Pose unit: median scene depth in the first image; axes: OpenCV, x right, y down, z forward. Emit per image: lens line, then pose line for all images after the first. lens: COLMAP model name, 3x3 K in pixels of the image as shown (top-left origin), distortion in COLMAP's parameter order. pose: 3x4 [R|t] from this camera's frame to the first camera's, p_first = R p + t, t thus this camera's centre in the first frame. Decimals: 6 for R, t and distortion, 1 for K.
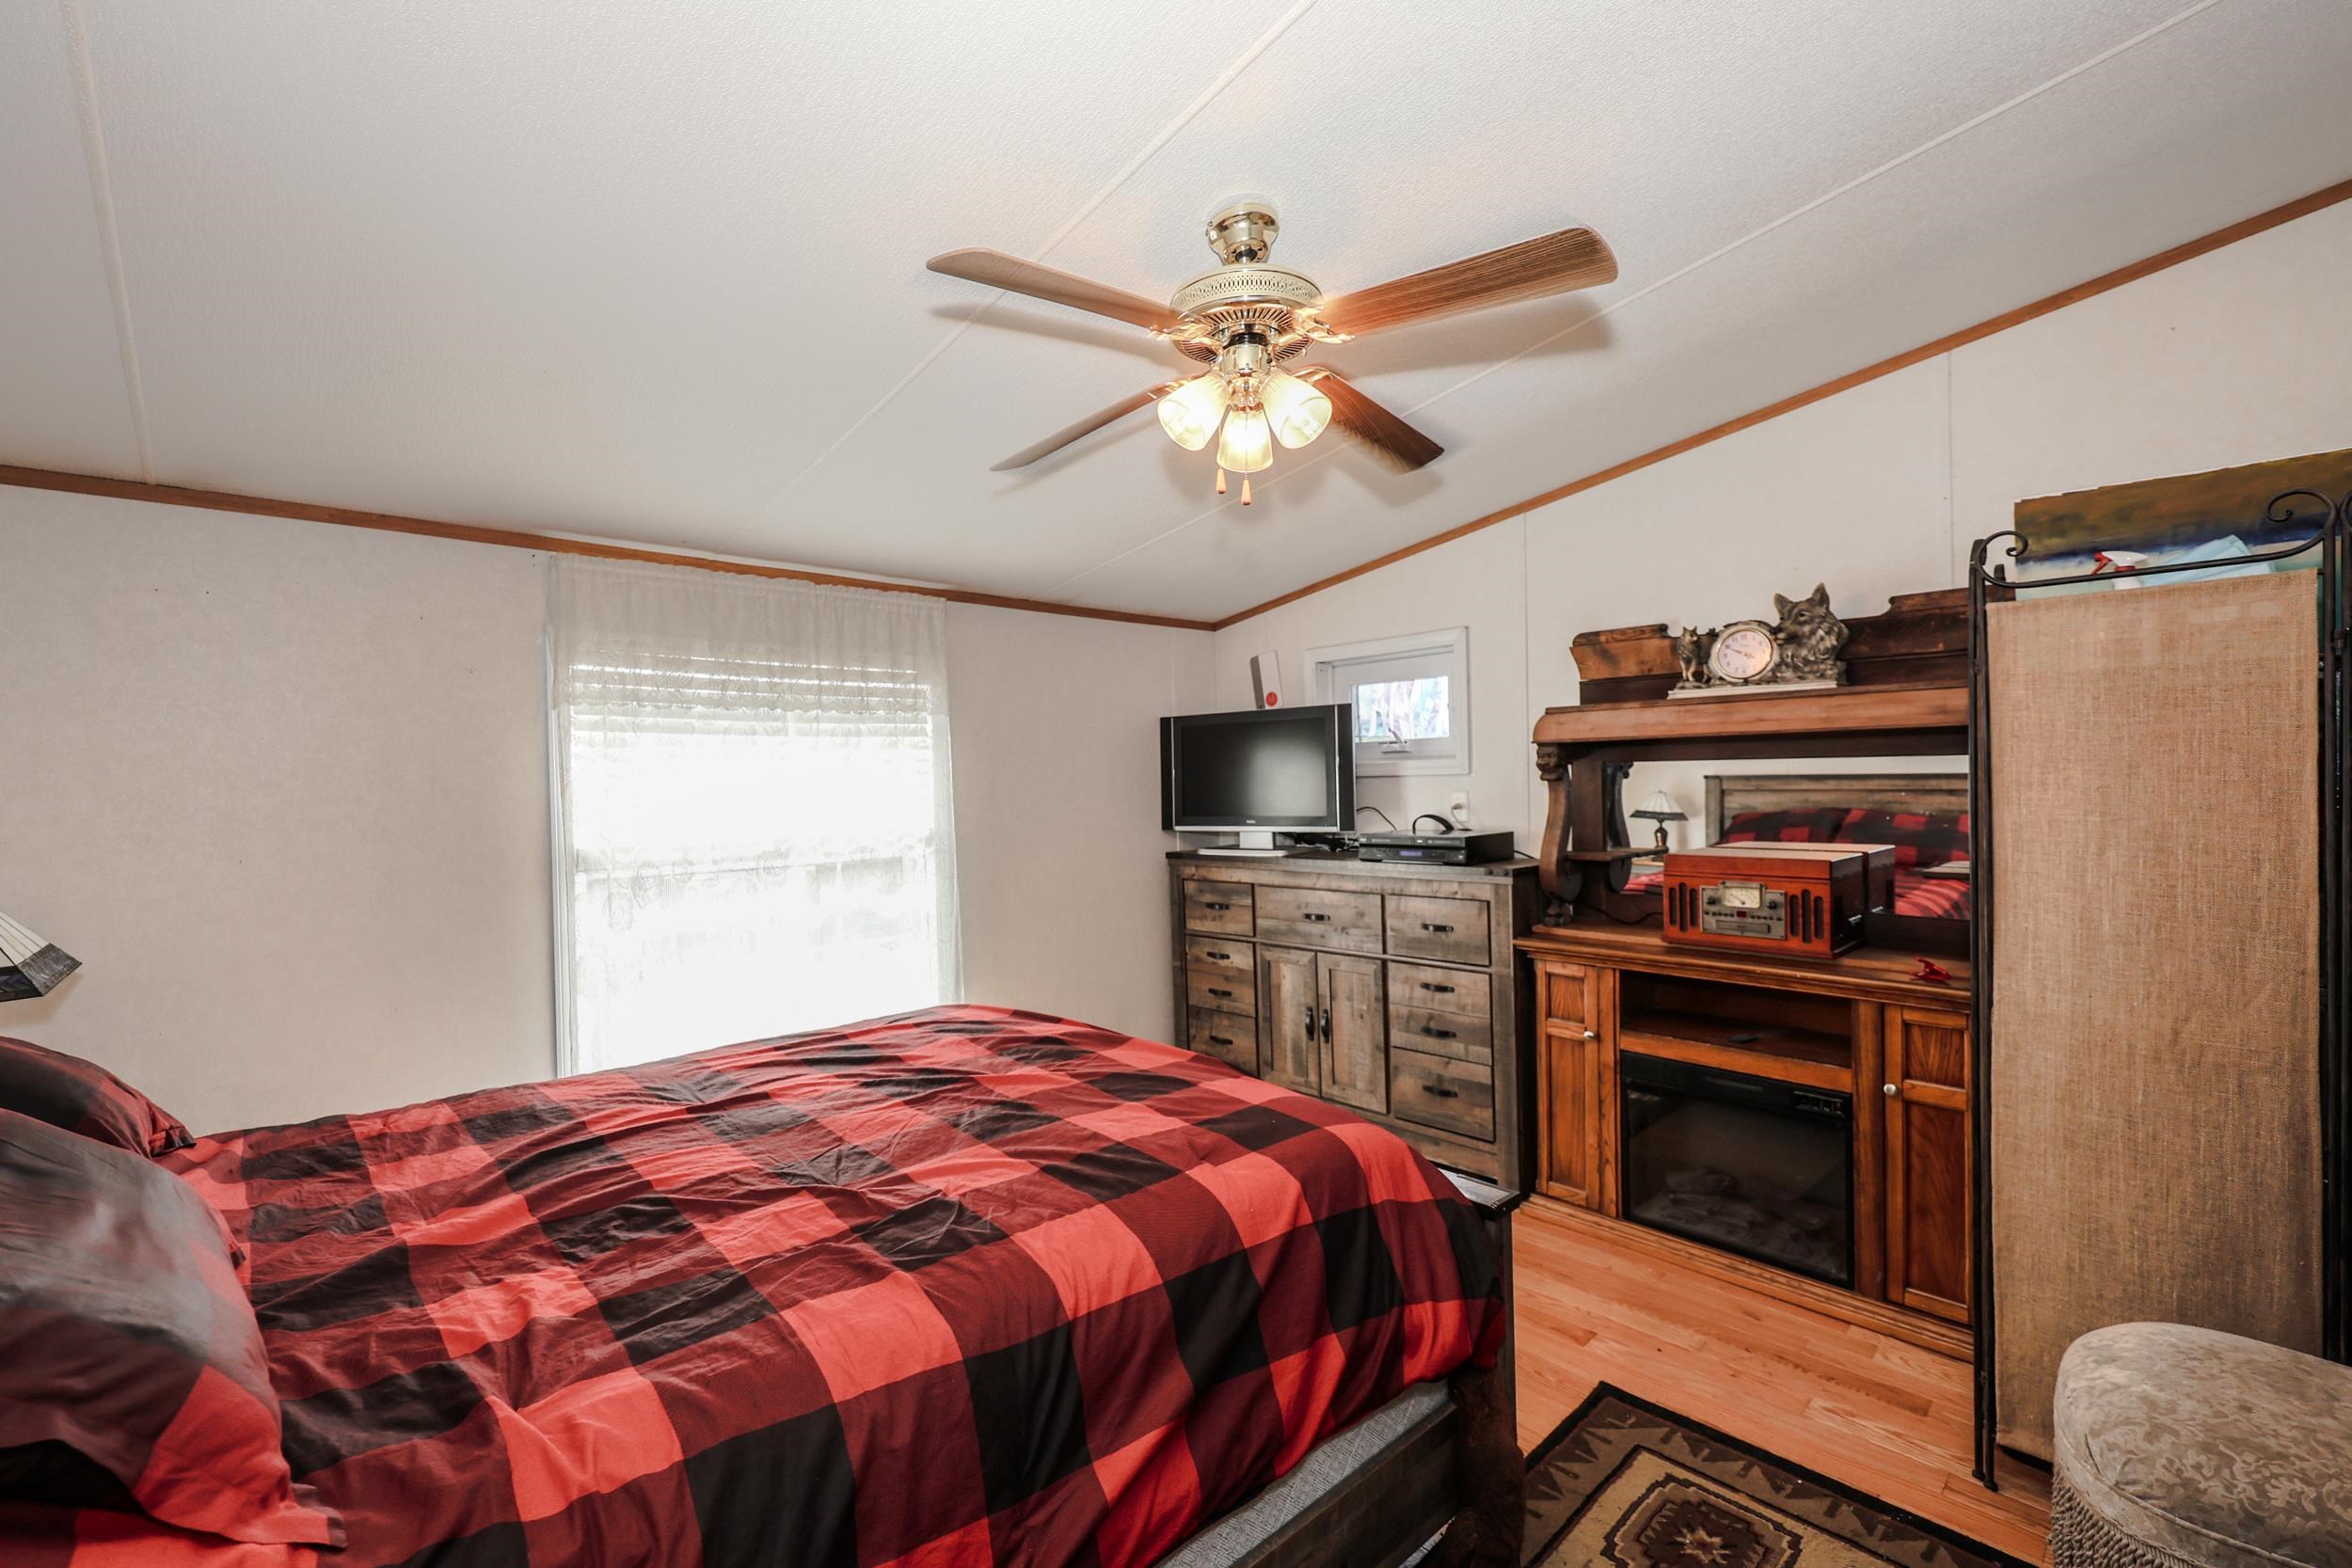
lens RADIAL K [[1003.7, 0, 1168.3], [0, 1003.7, 787.2], [0, 0, 1]] dist [0.002870, 0.000416]
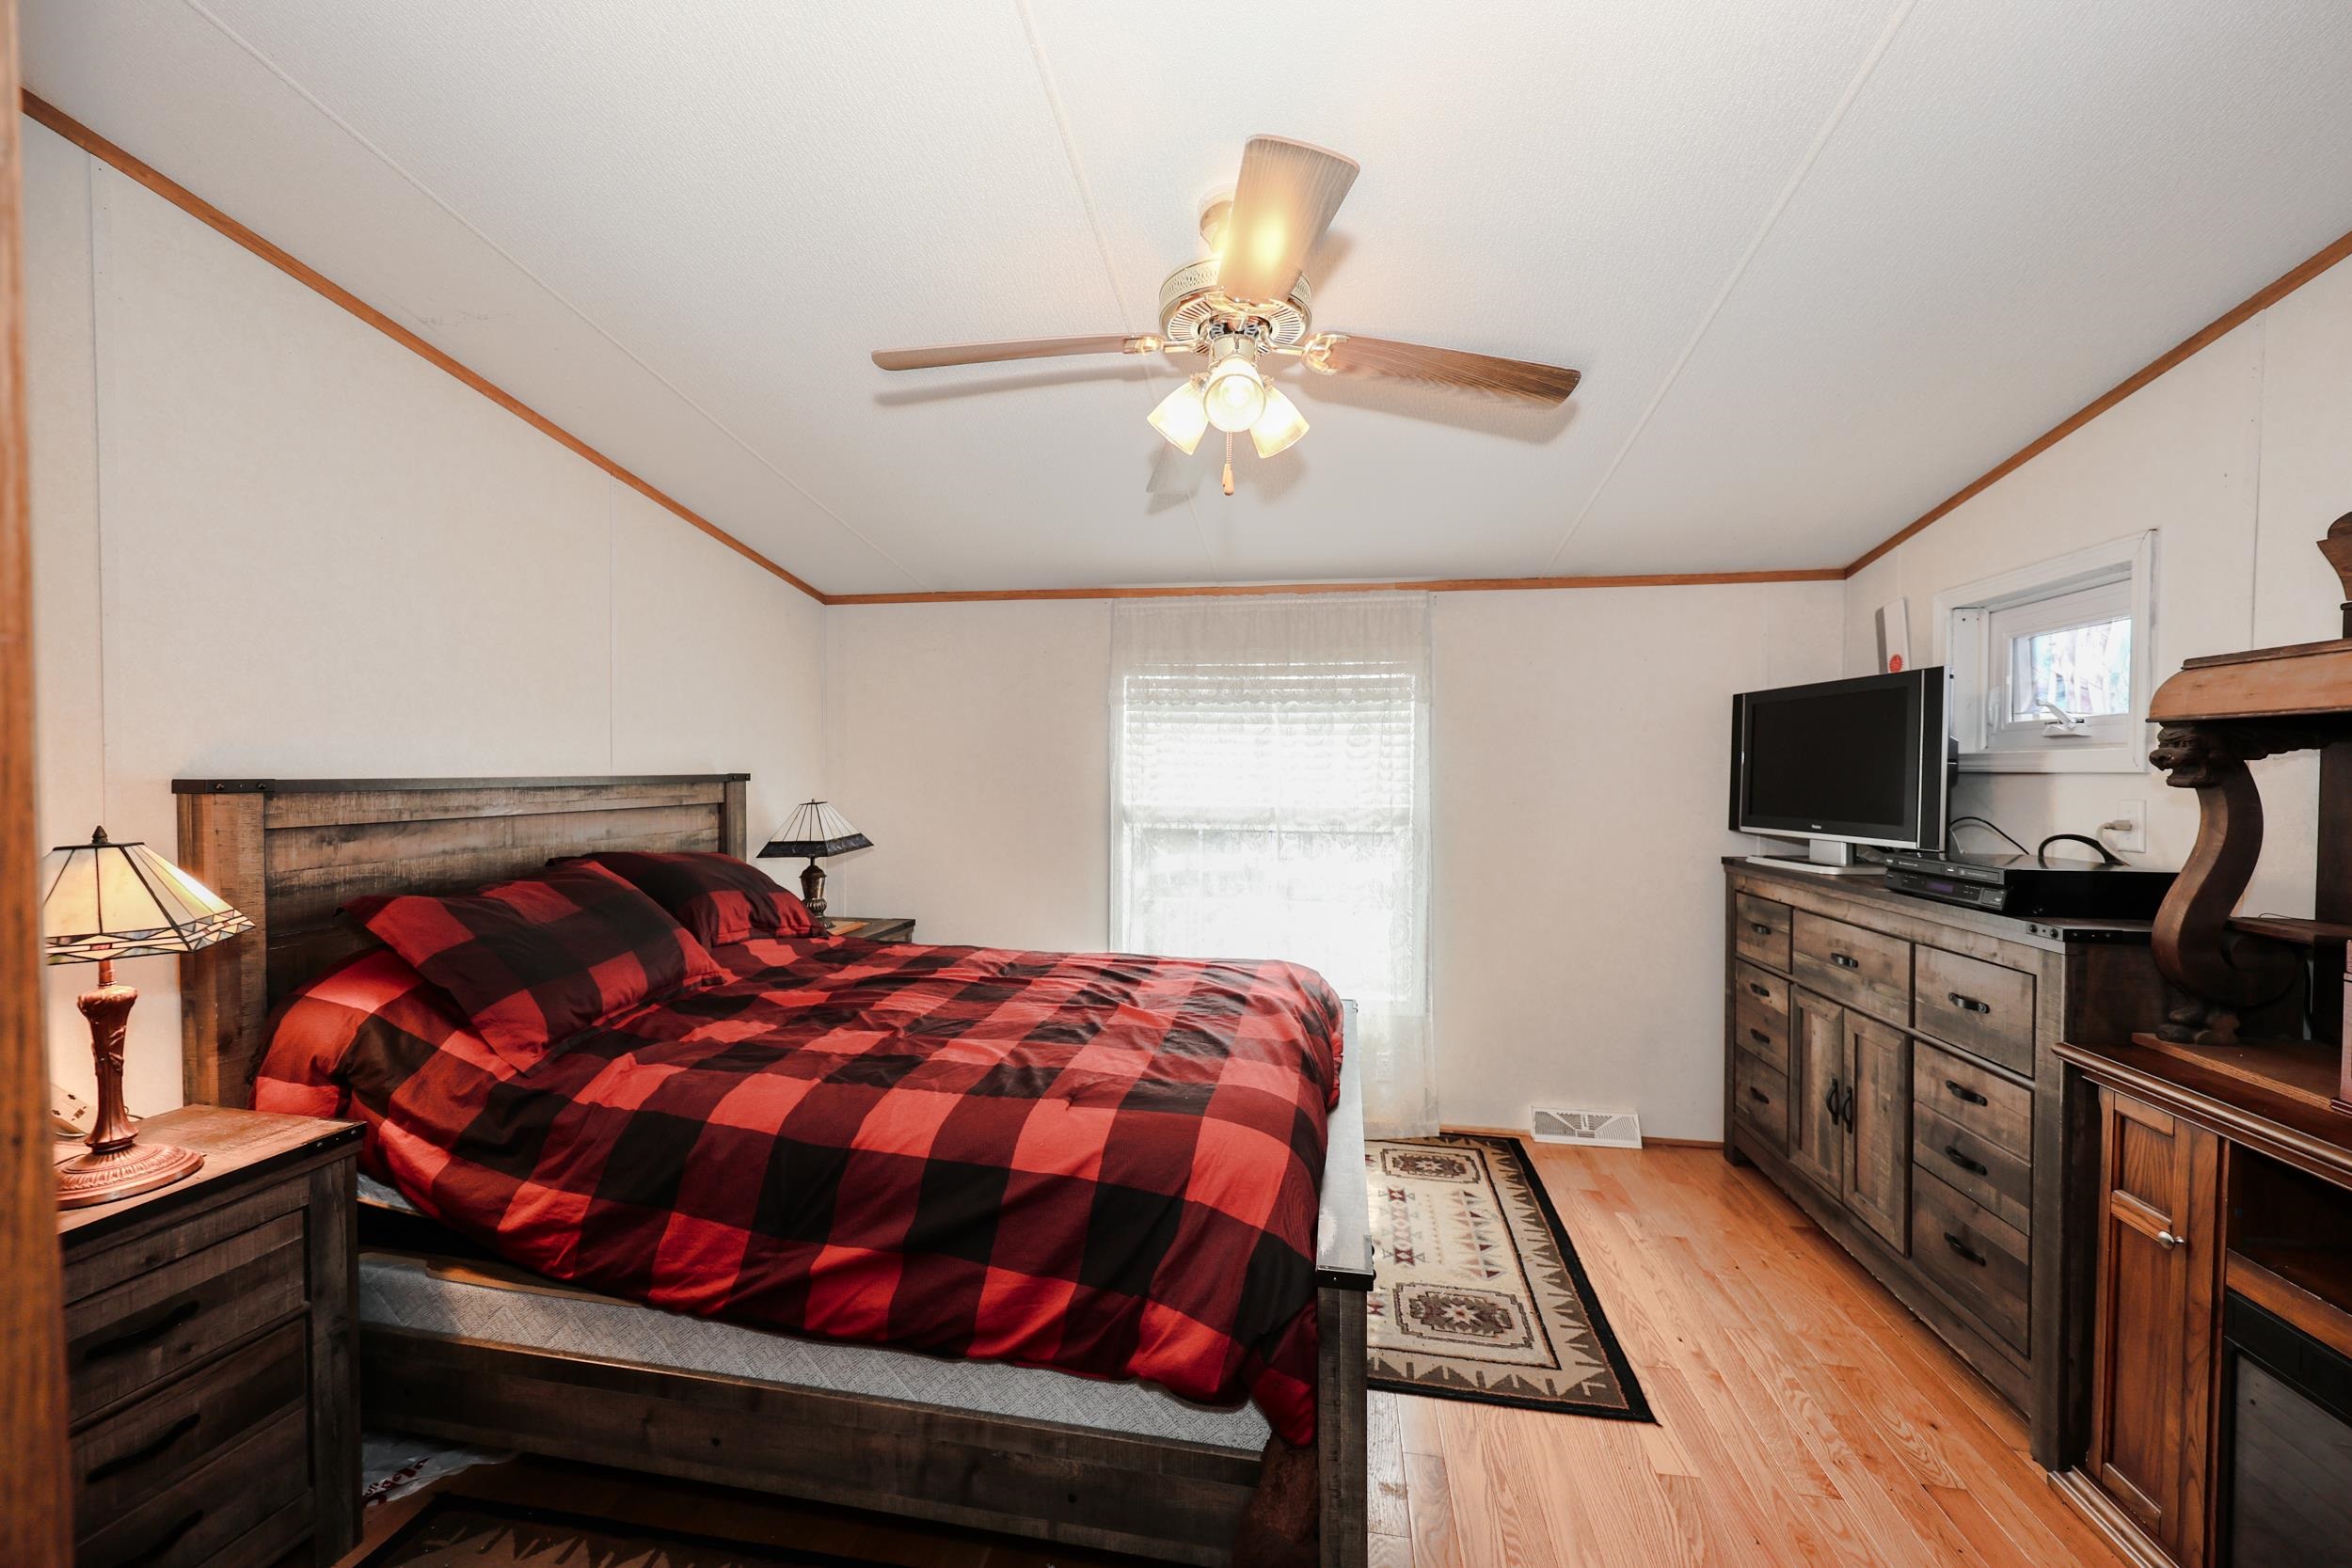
lens RADIAL K [[944.5, 0, 1167.0], [0, 944.5, 787.9], [0, 0, 1]] dist [0.002543, 0.000397]
pose [[0.604567, 0.042701, -0.795409, 0.453984], [-0.025049, 0.999087, 0.034597, -0.010205], [0.796161, -0.000992, 0.605085, 0.210721]]
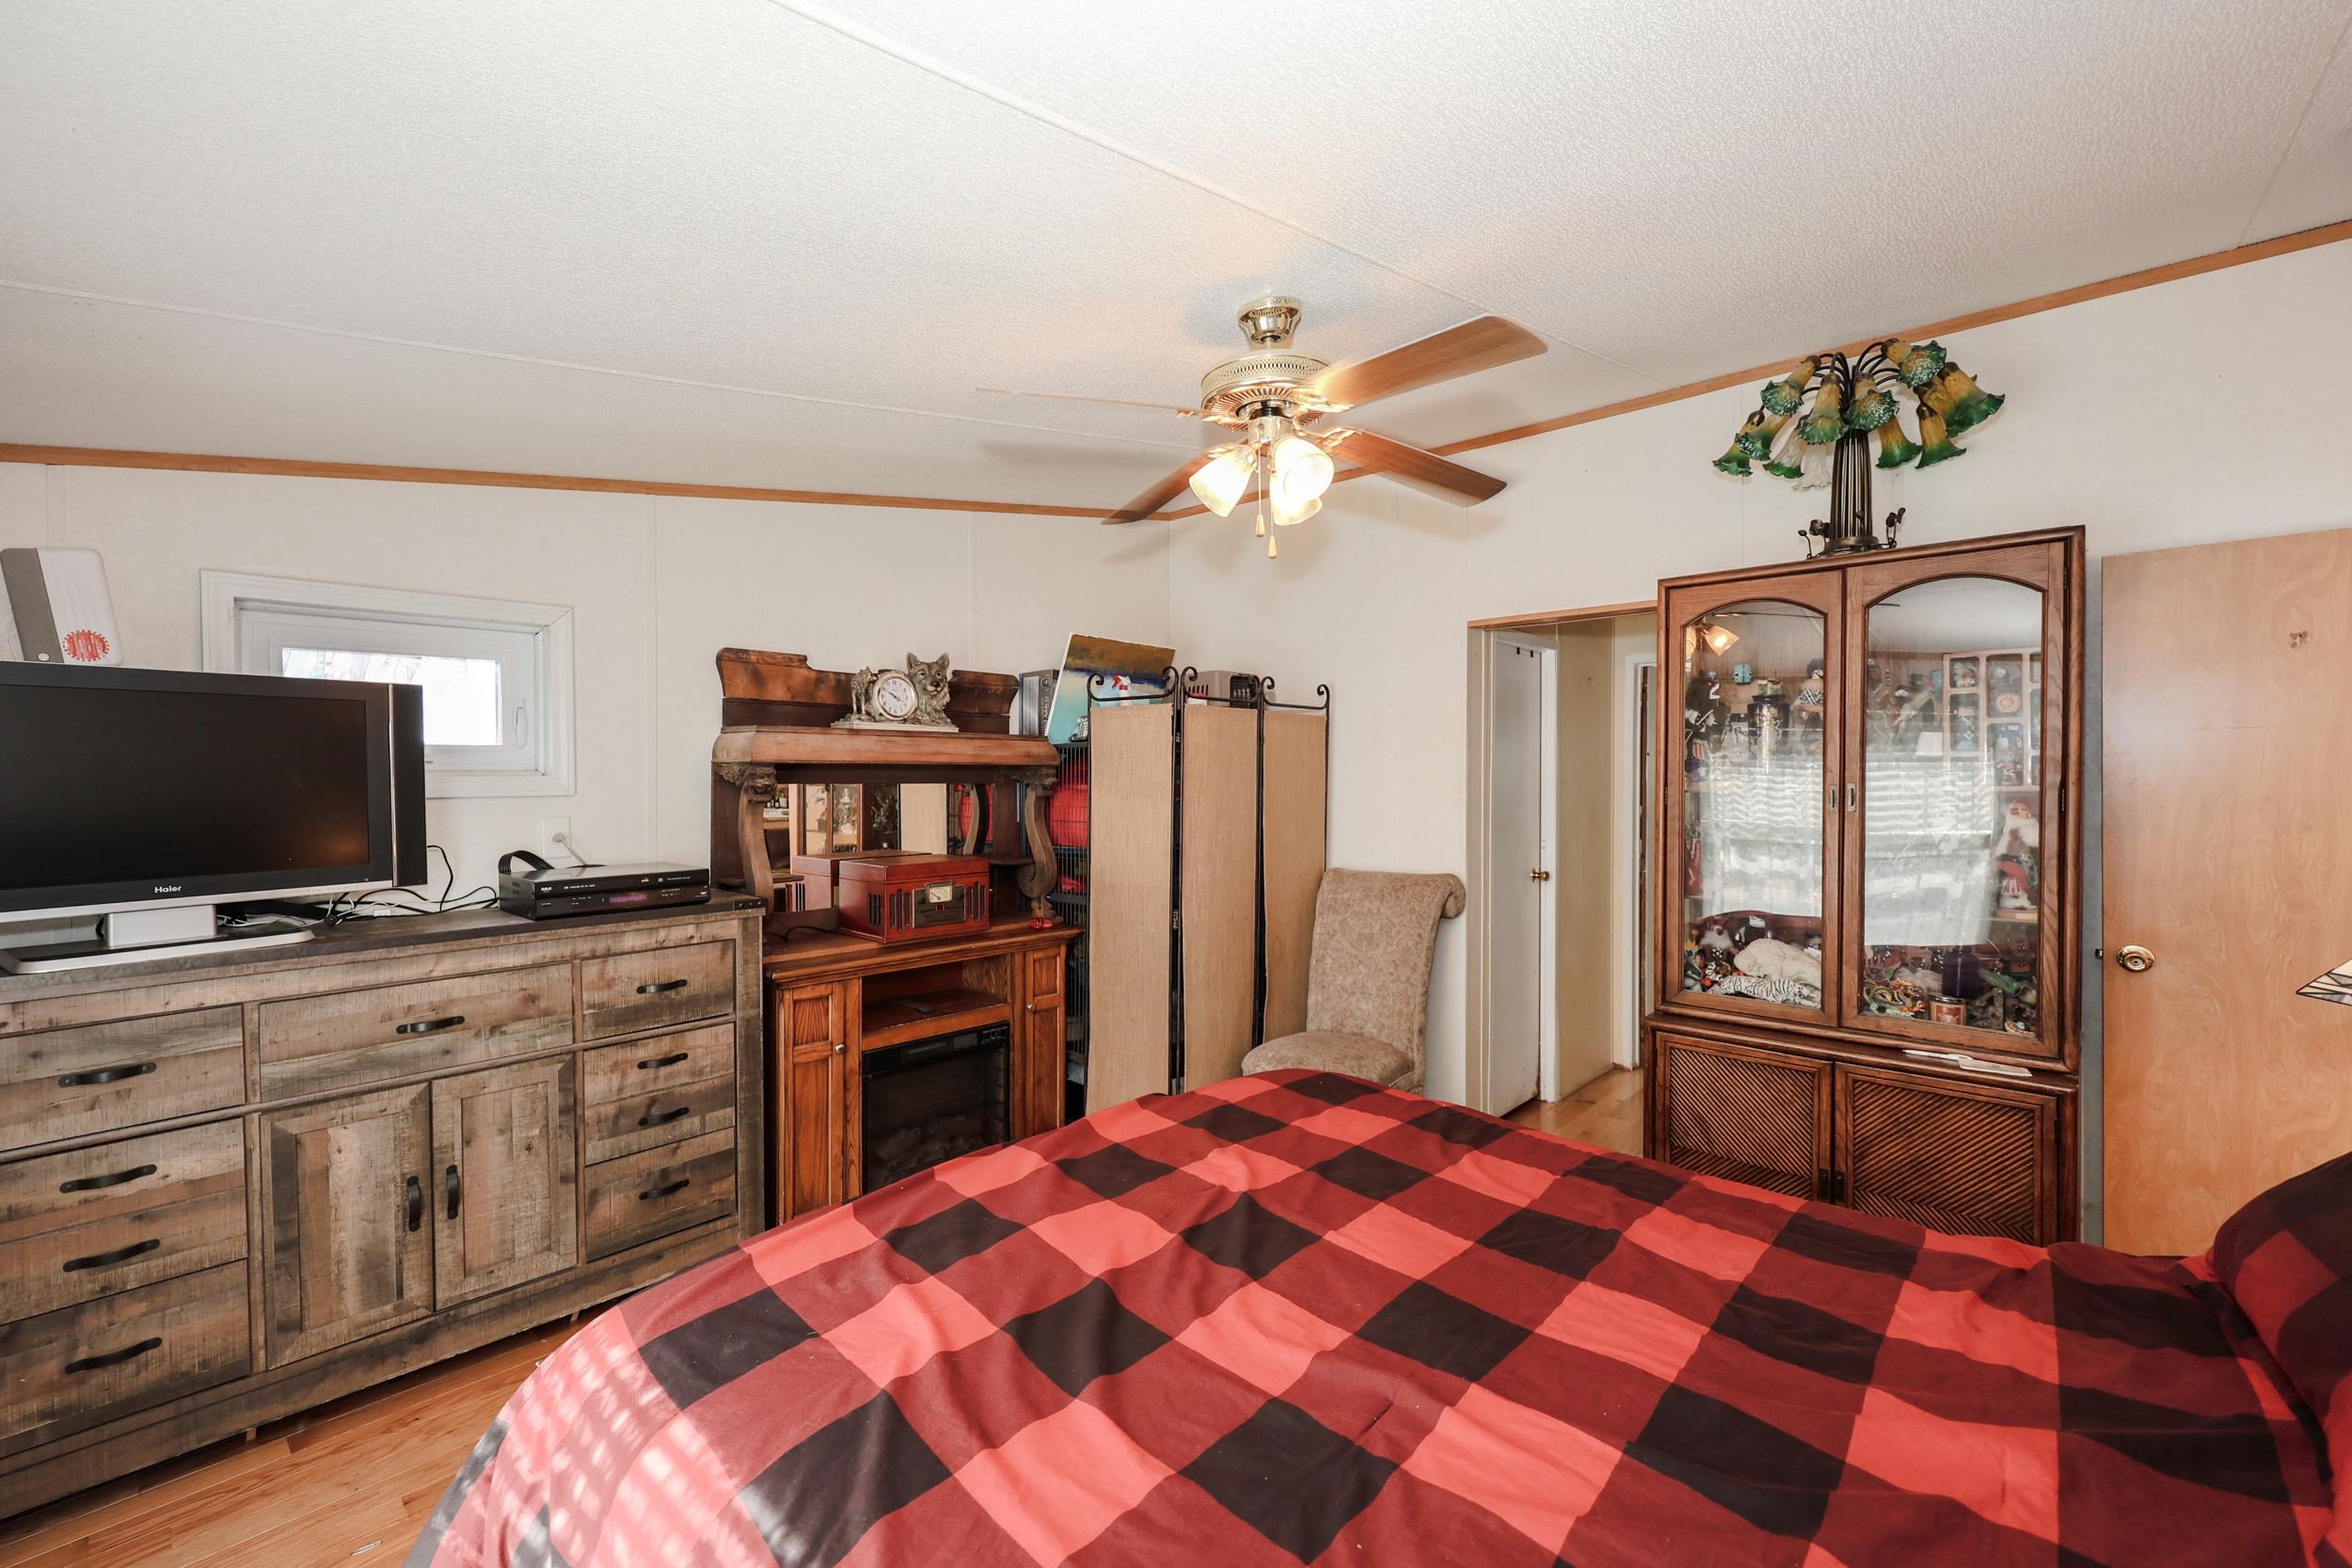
lens RADIAL K [[1003.7, 0, 1168.3], [0, 1003.7, 787.2], [0, 0, 1]] dist [0.002870, 0.000416]
pose [[-0.073887, 0.010174, 0.997215, -0.588419], [0.015929, 0.999832, -0.009020, -0.005988], [-0.997139, 0.015218, -0.074037, 0.678387]]
